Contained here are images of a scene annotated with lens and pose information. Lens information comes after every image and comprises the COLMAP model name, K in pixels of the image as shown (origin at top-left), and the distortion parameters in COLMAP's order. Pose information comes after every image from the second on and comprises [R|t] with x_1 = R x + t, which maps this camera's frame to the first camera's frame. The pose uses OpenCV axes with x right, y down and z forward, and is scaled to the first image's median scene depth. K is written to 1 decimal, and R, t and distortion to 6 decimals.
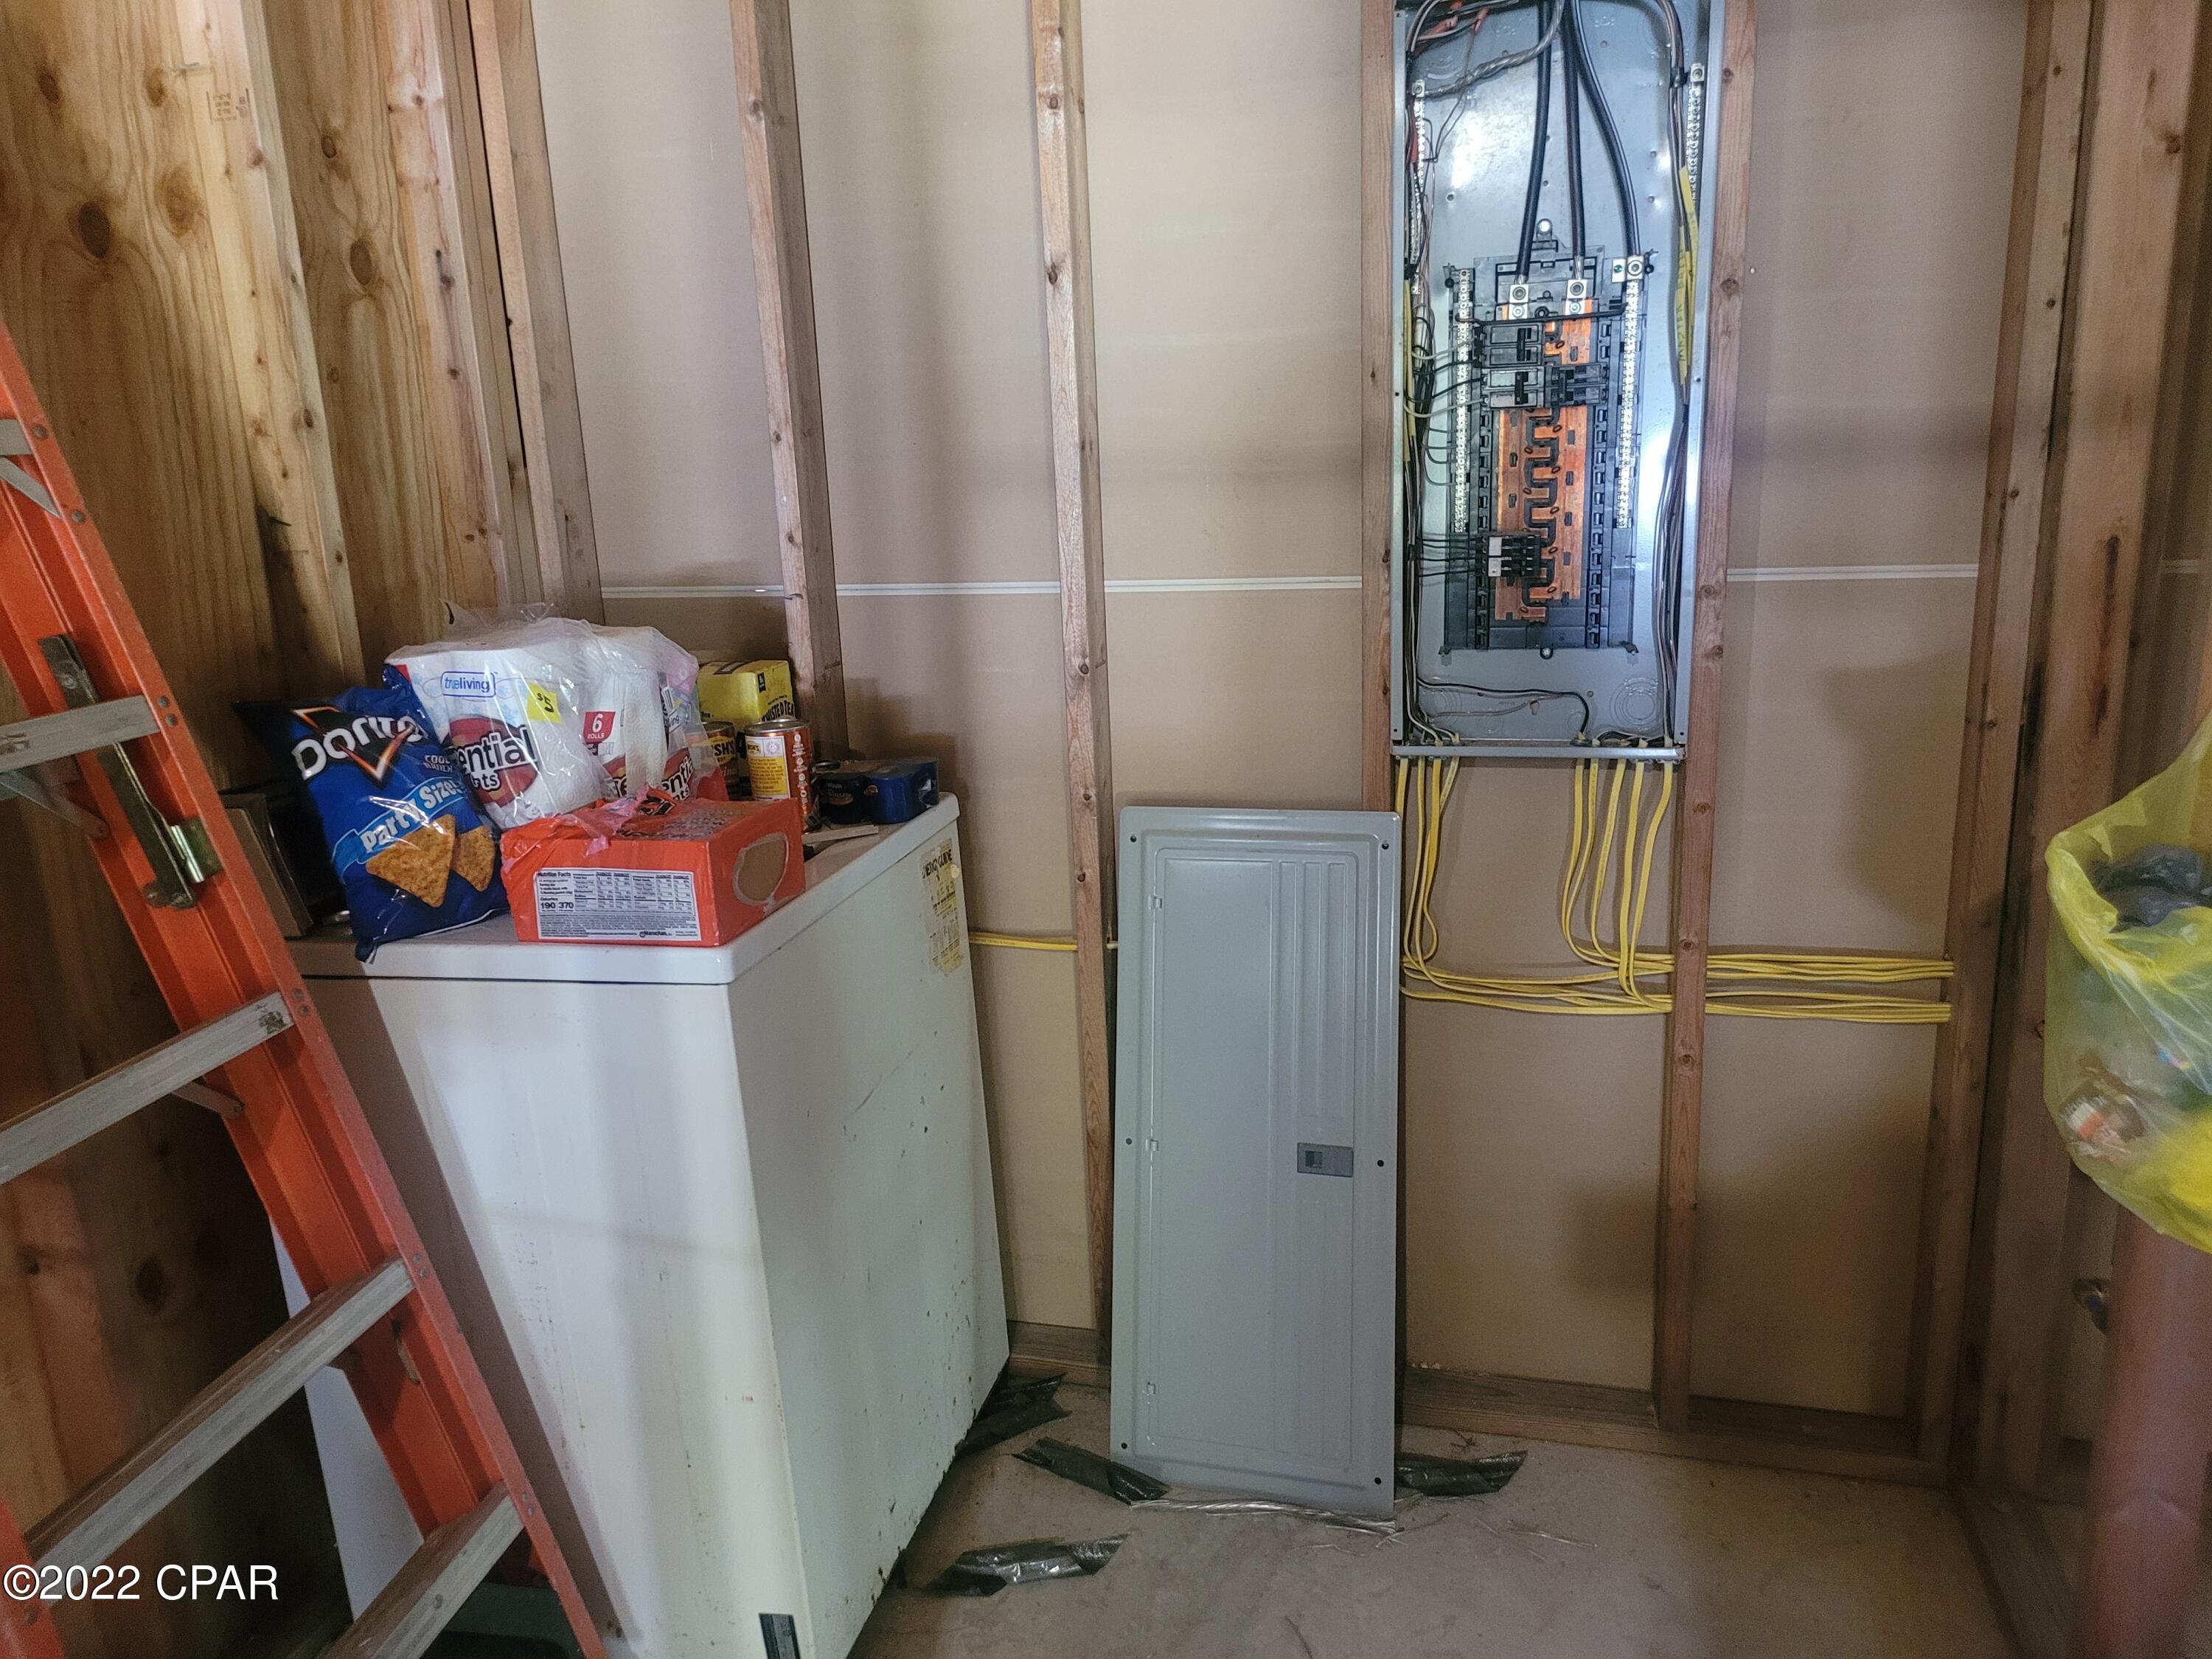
lens RADIAL K [[1523.2, 0, 1108.5], [0, 1523.2, 828.7], [0, 0, 1]] dist [-0.003920, -0.001565]
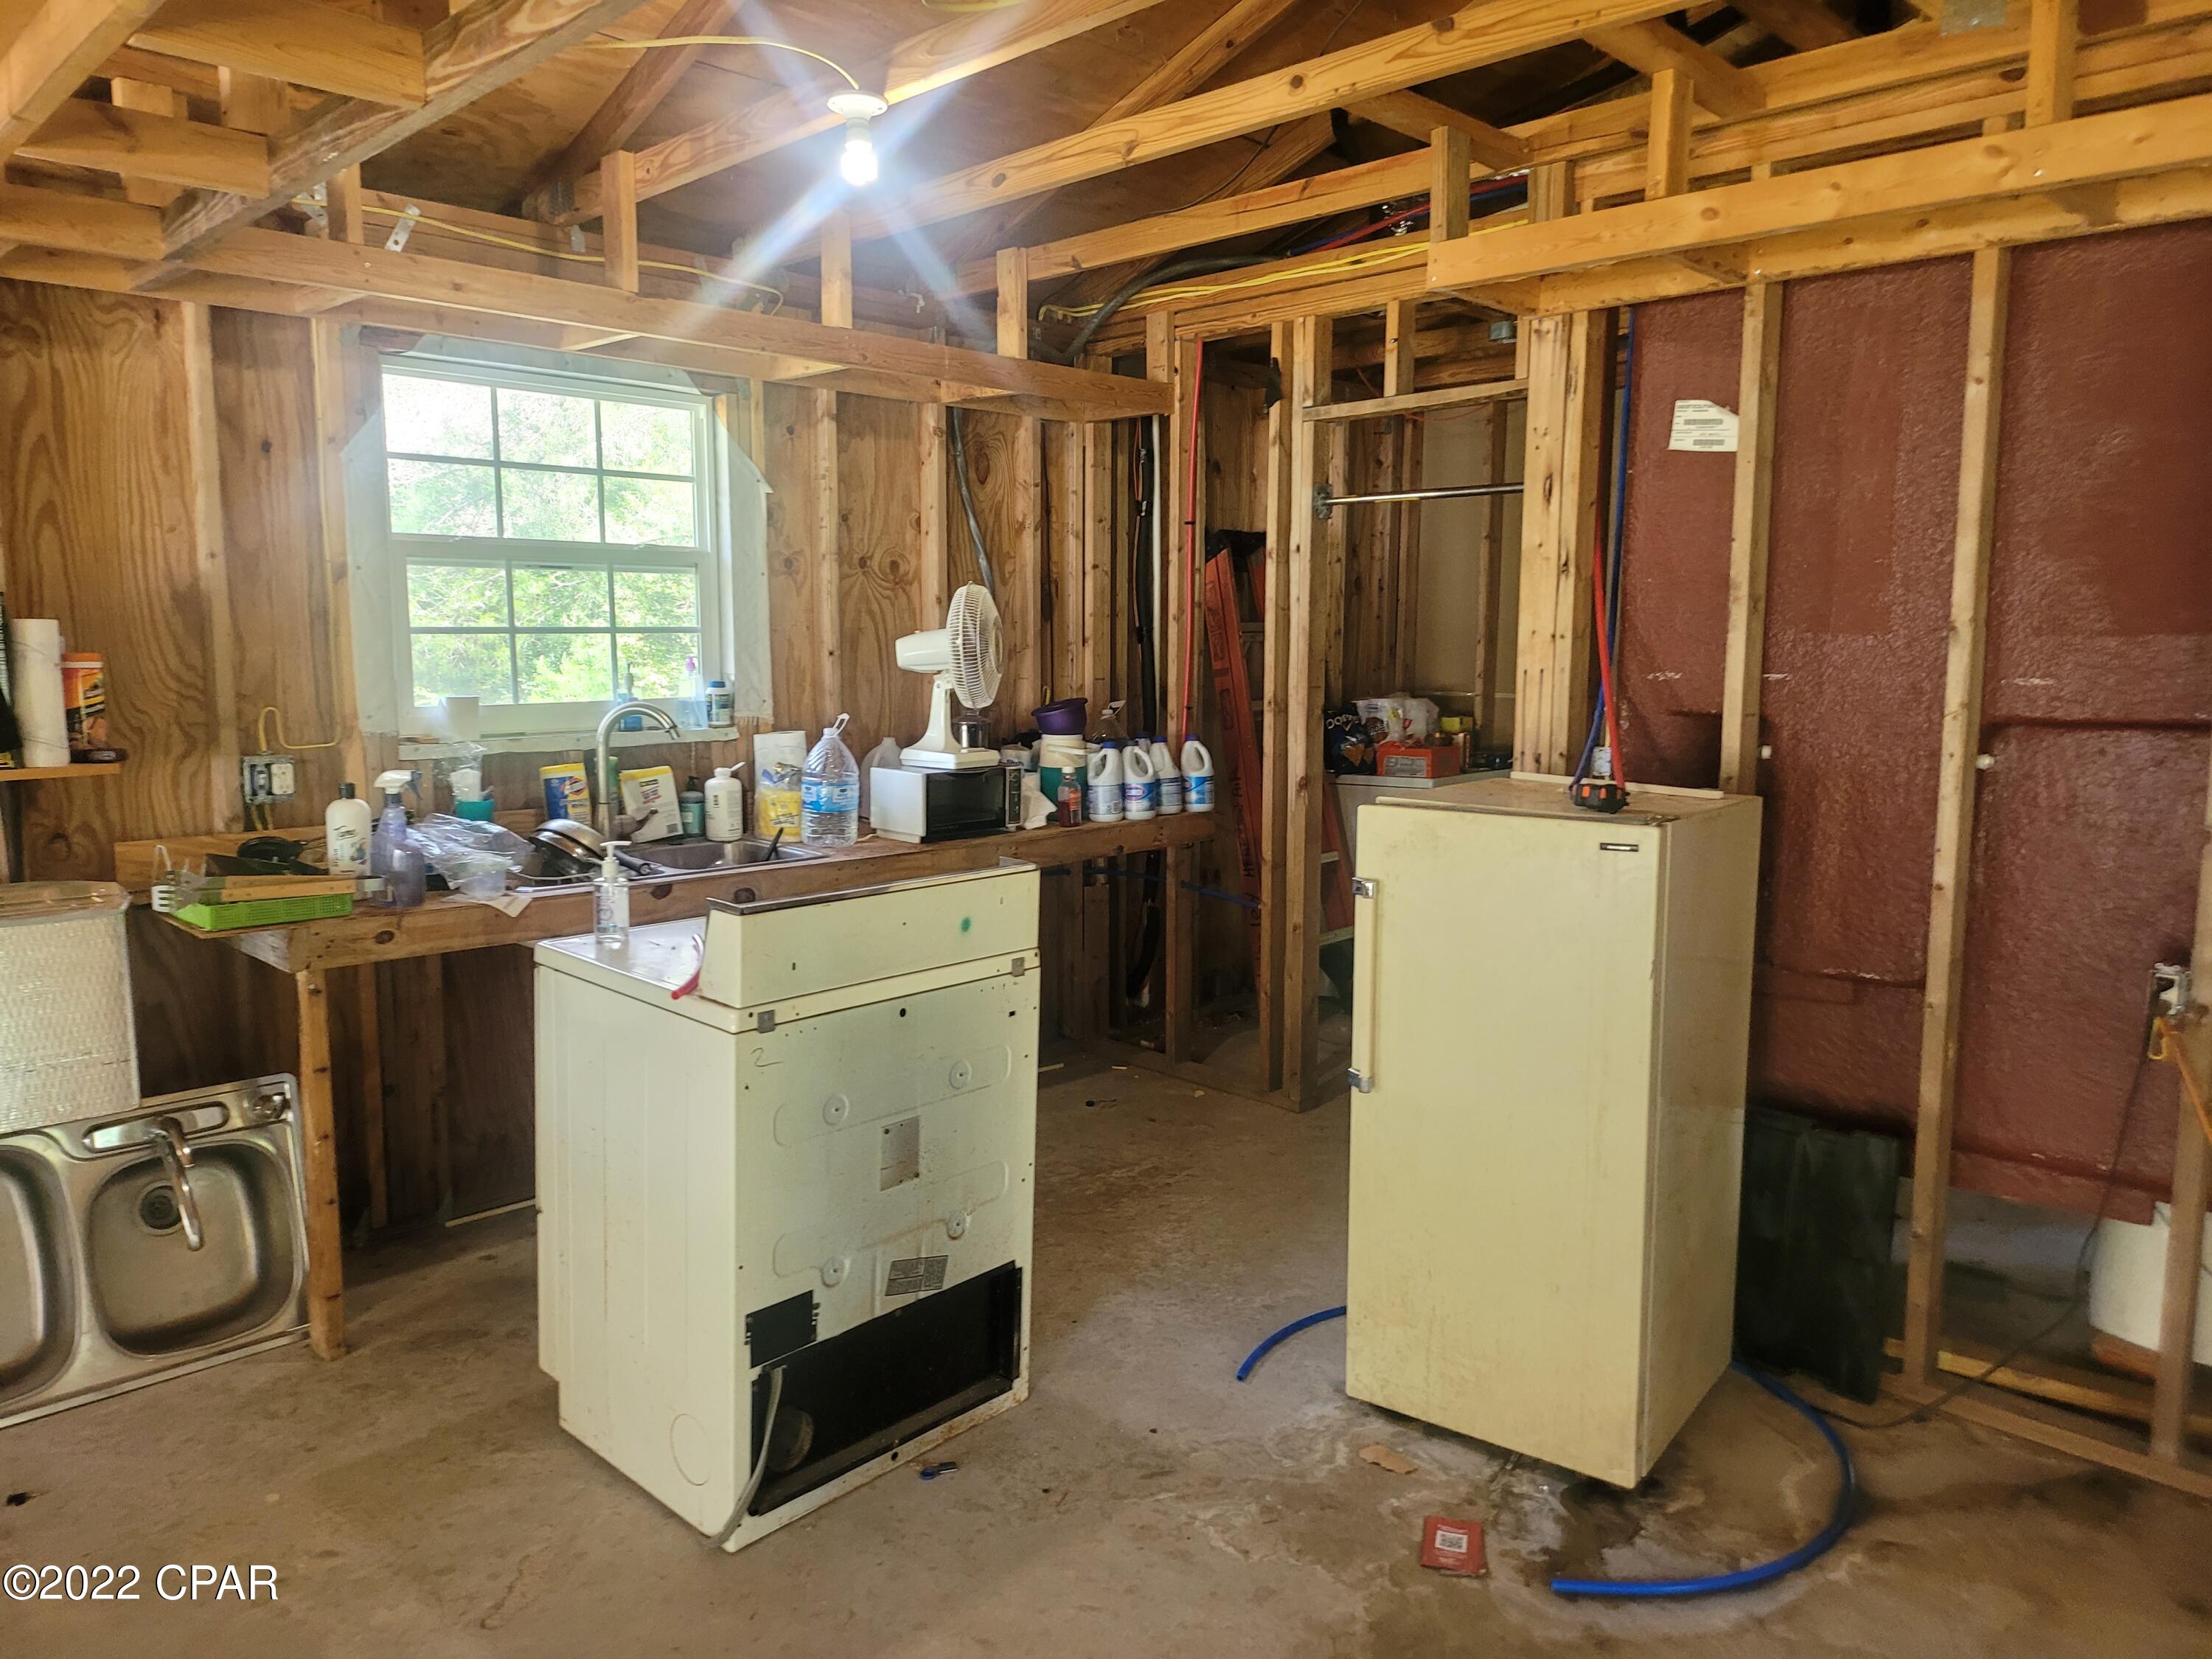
lens RADIAL K [[1523.2, 0, 1104.1], [0, 1523.2, 833.5], [0, 0, 1]] dist [-0.003920, -0.001565]
pose [[0.864623, 0.111852, -0.489813, 0.768999], [-0.163313, 0.984531, -0.063458, 0.496417], [0.475138, 0.134860, 0.869515, -2.235516]]
